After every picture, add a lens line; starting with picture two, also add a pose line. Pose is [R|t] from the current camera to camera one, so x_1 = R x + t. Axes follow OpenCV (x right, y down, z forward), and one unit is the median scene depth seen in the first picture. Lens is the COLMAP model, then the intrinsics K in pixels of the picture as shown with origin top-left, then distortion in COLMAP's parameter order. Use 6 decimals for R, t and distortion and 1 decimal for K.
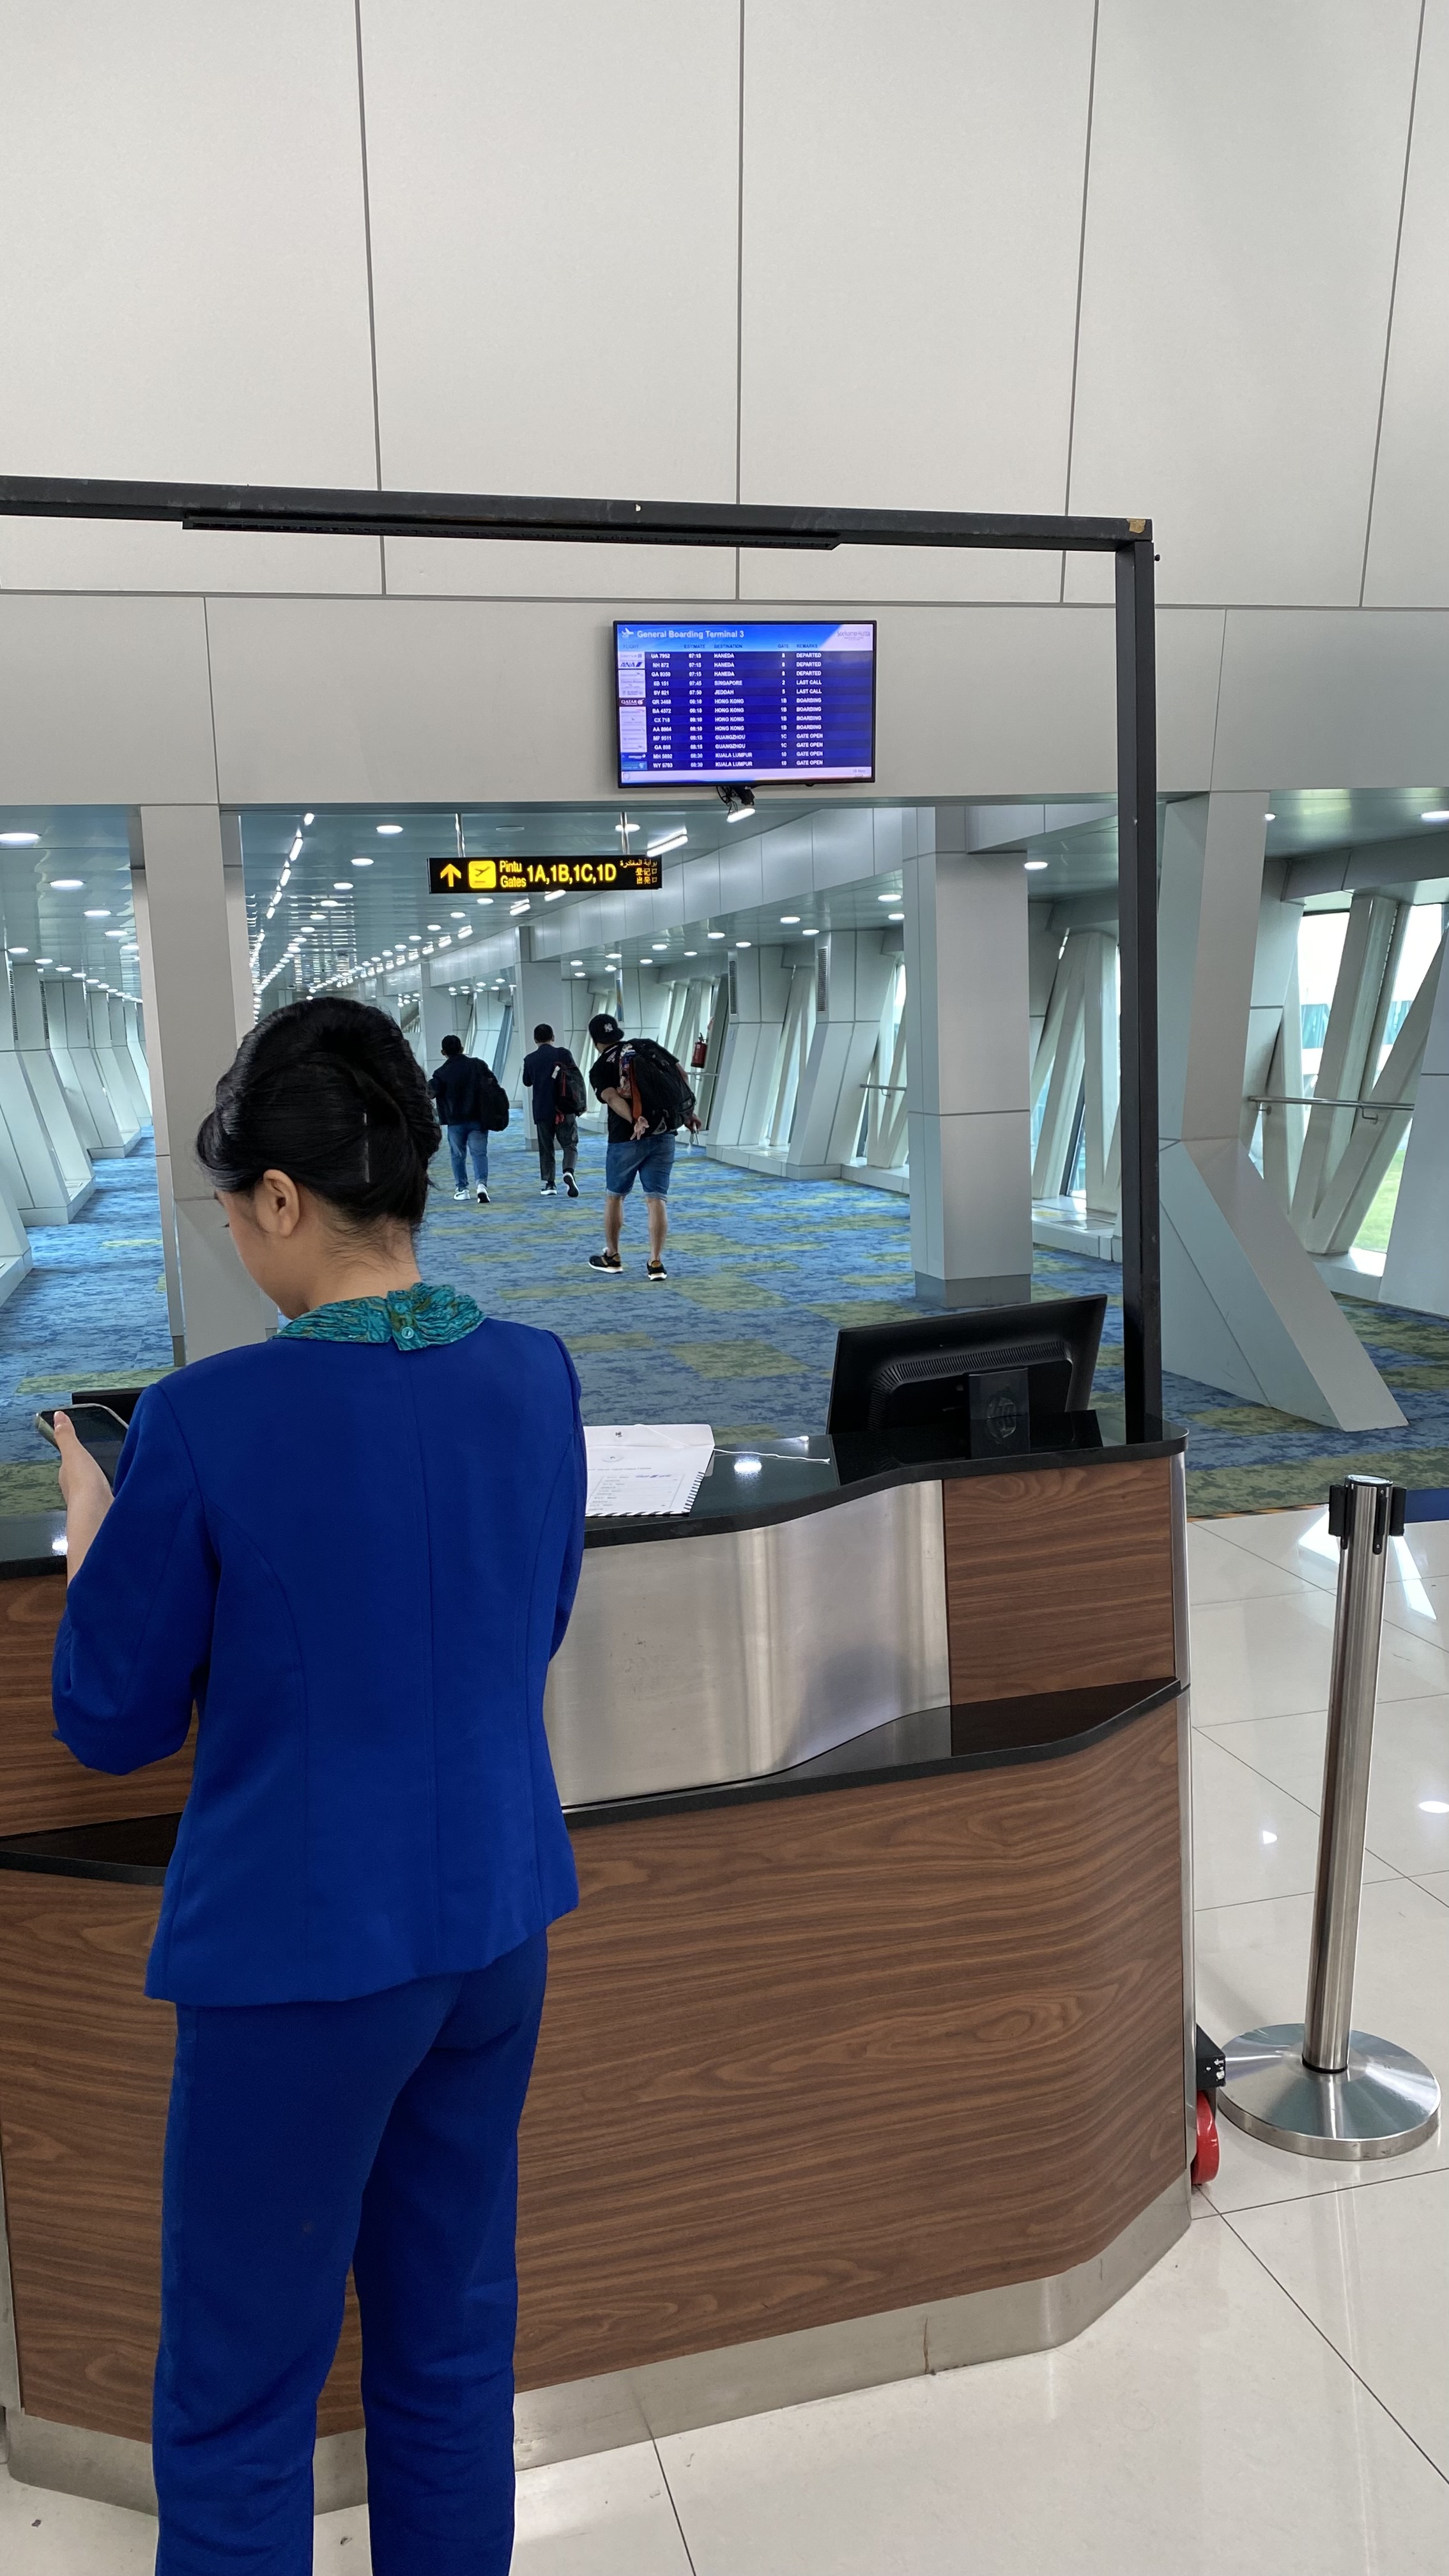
lens RADIAL K [[1929.4, 0, 734.2], [0, 1929.4, 1288.6], [0, 0, 1]] dist [0.007111, 0.000232]
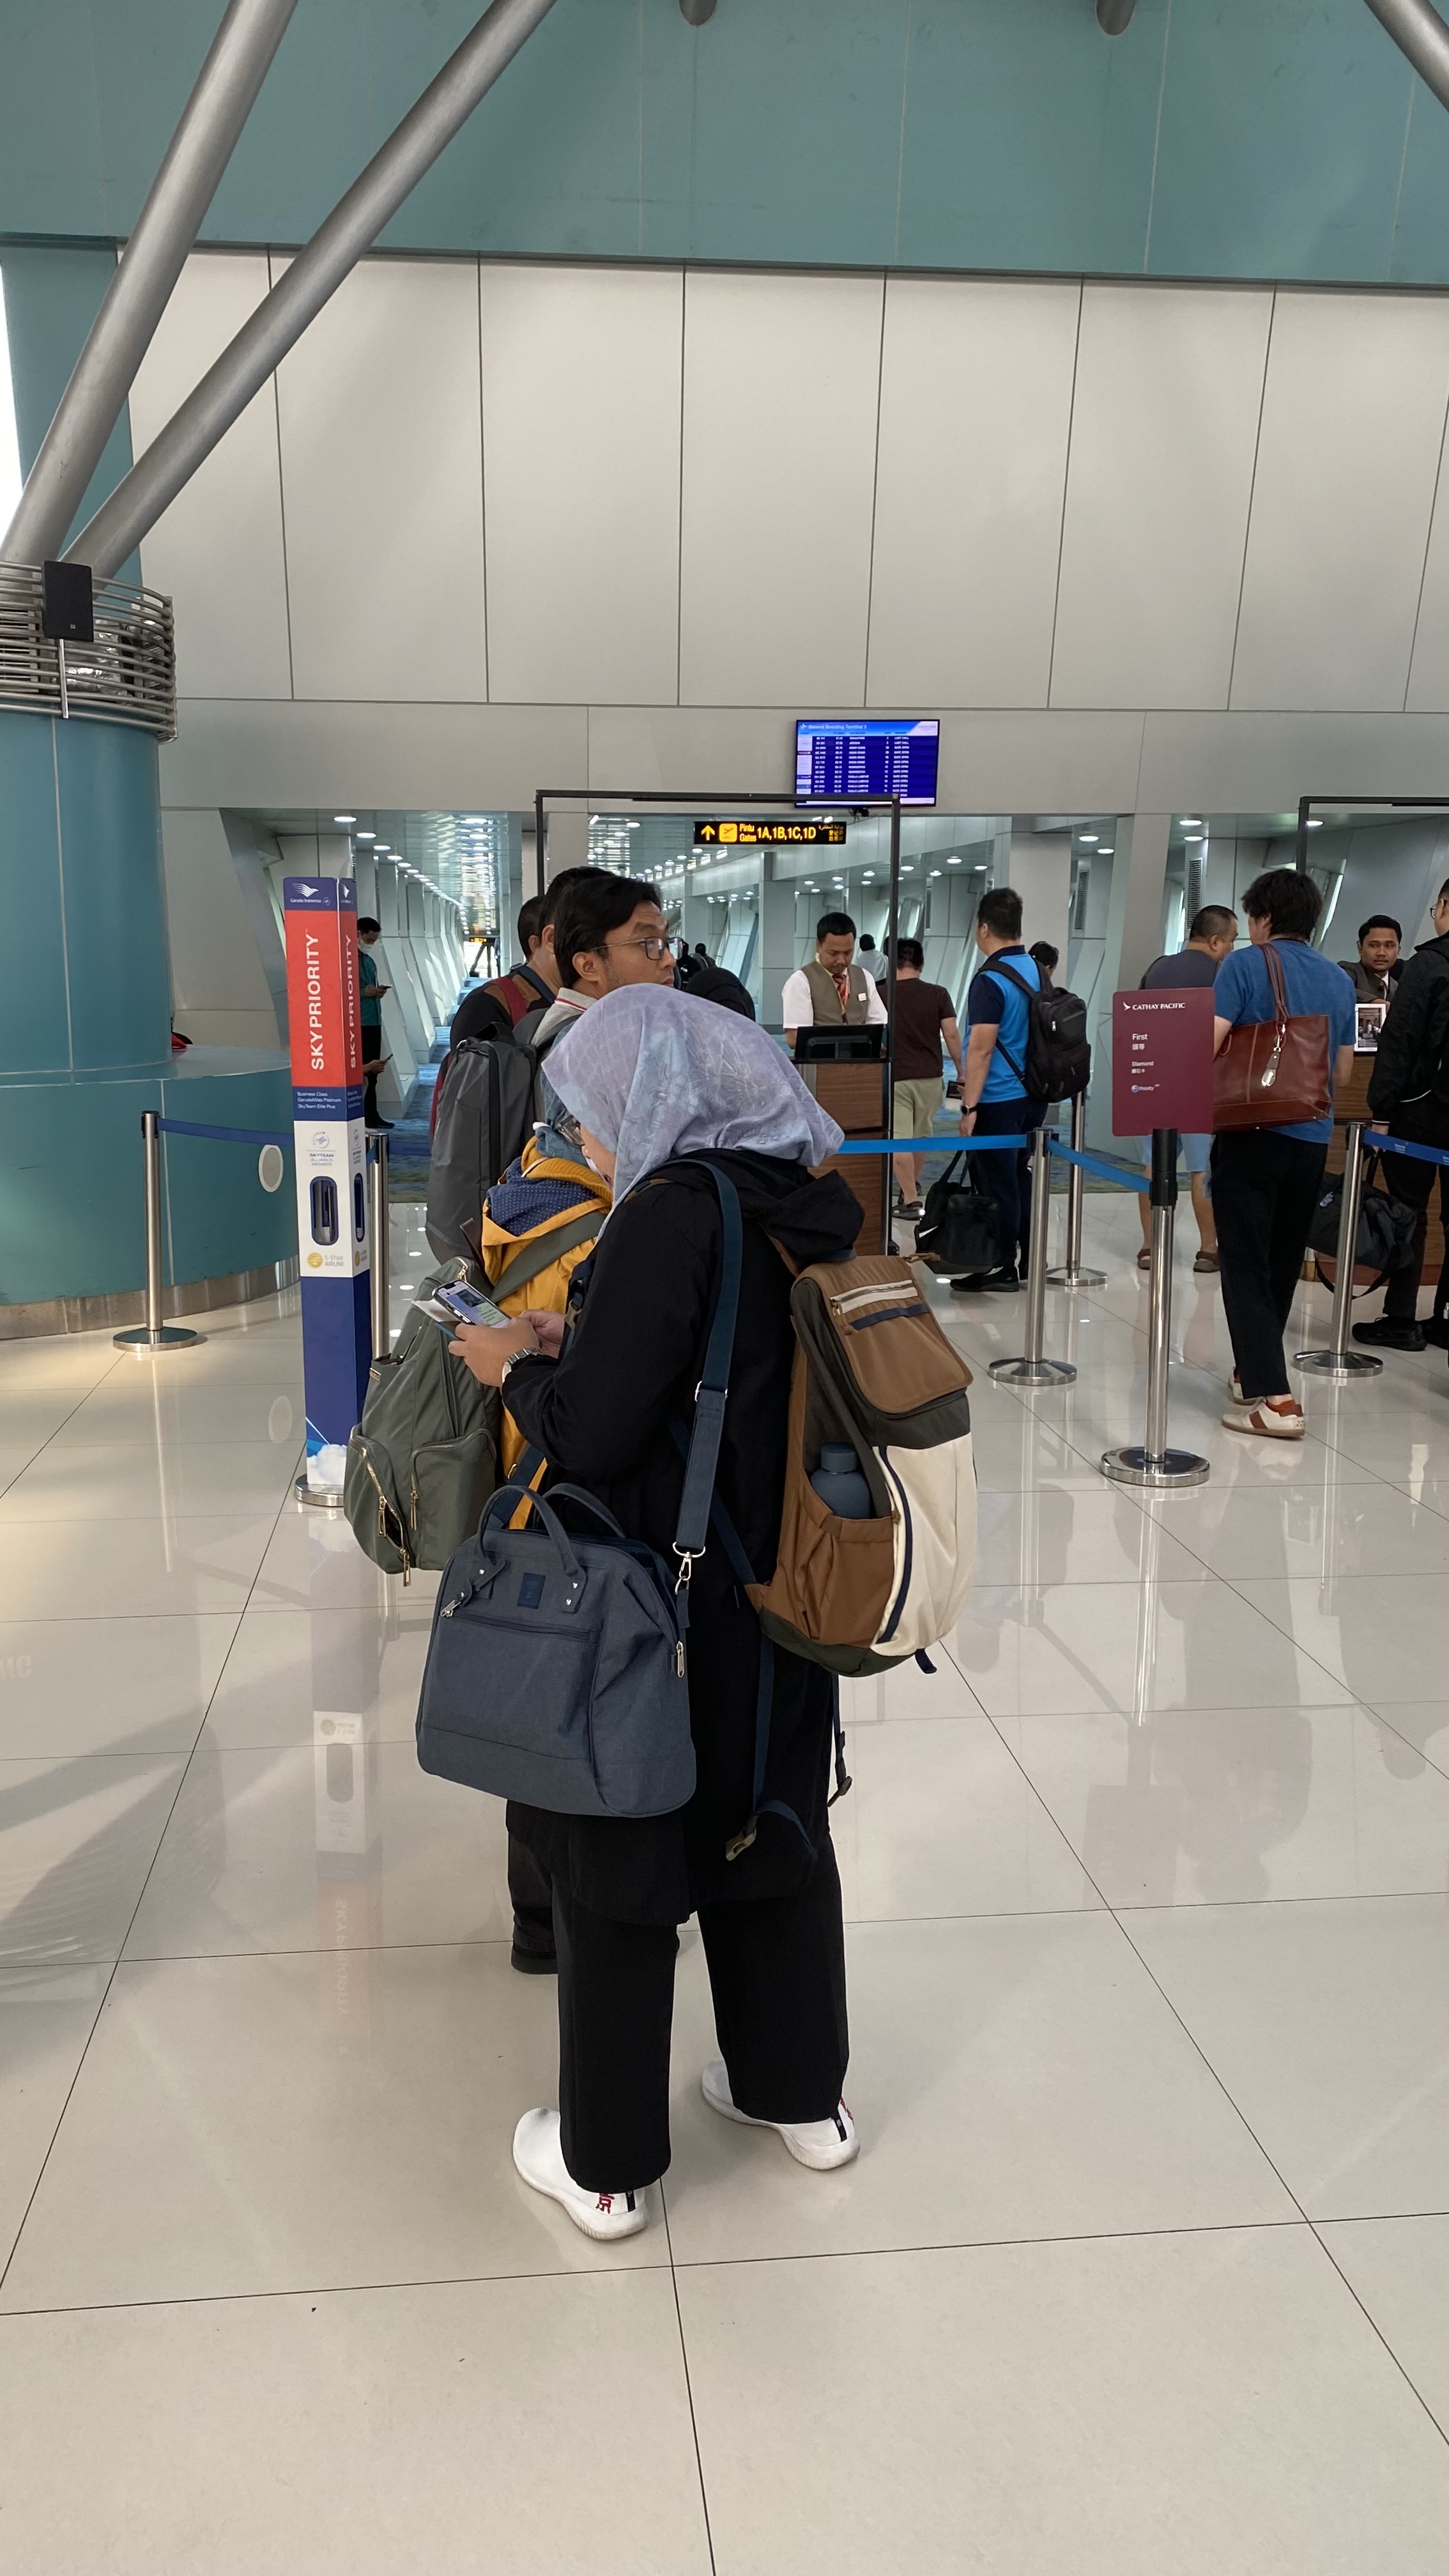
lens RADIAL K [[1929.4, 0, 717.6], [0, 1929.4, 1286.0], [0, 0, 1]] dist [0.007111, 0.000232]
pose [[0.989374, 0.062144, -0.131444, 0.083841], [-0.056164, 0.997232, 0.048728, 0.069729], [0.134108, -0.040827, 0.990125, -0.526622]]
